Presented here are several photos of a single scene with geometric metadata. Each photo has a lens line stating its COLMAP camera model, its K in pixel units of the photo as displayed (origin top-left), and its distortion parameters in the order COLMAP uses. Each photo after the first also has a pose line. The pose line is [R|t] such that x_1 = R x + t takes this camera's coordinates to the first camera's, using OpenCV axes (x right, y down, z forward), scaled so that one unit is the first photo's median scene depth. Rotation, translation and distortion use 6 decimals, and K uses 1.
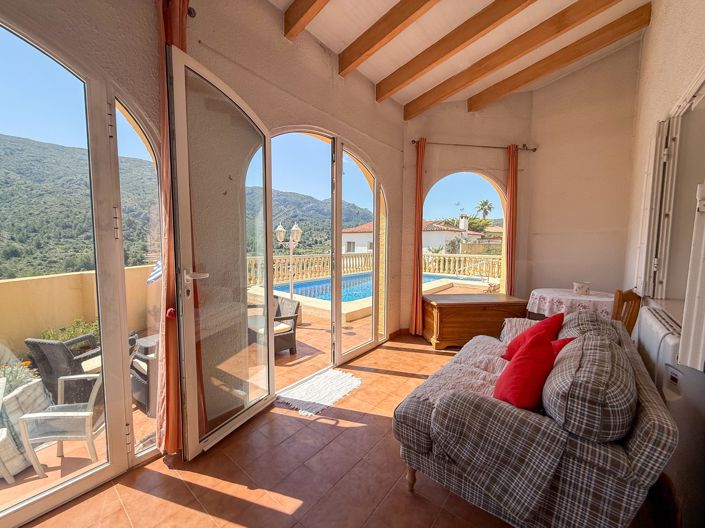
lens RADIAL K [[284.5, 0, 354.4], [0, 284.5, 268.2], [0, 0, 1]] dist [0.002704, 0.000890]
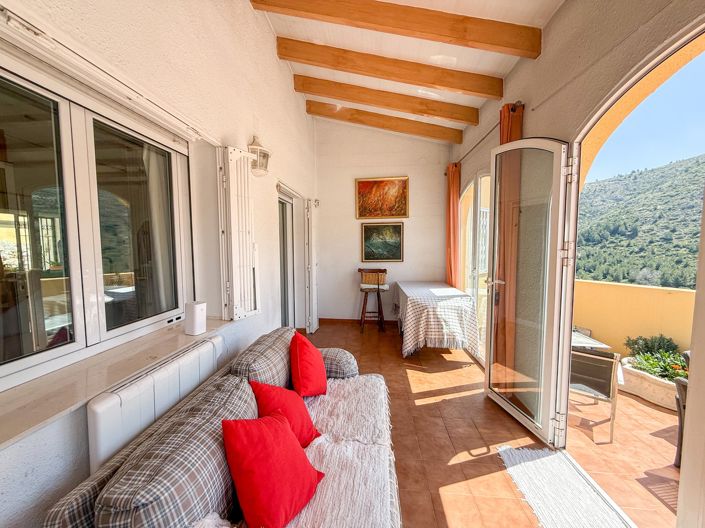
lens RADIAL K [[284.5, 0, 359.1], [0, 284.5, 259.9], [0, 0, 1]] dist [0.002704, 0.000890]
pose [[-0.809451, 0.031043, -0.586366, 0.690695], [-0.052786, 0.990711, 0.125317, -0.181219], [0.584810, 0.132390, -0.800294, 1.286141]]
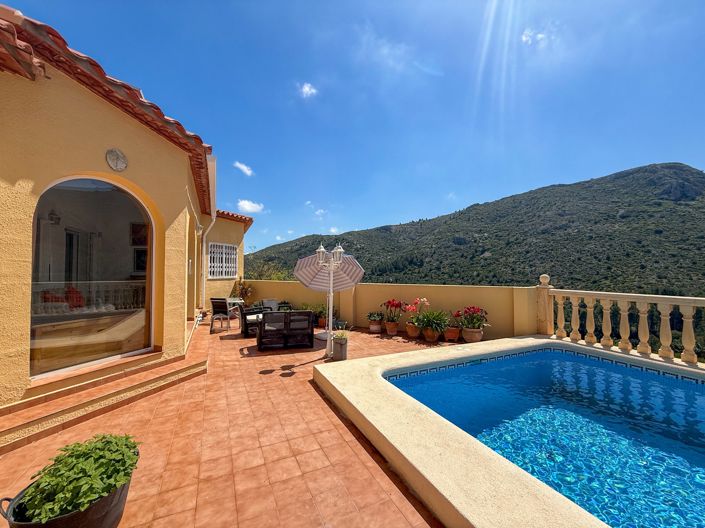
lens RADIAL K [[284.5, 0, 357.2], [0, 284.5, 253.7], [0, 0, 1]] dist [0.002704, 0.000890]
pose [[-0.416930, -0.060313, -0.906935, 1.428805], [-0.084052, 0.996079, -0.027602, -0.252333], [0.905044, 0.064722, -0.420365, 3.414333]]
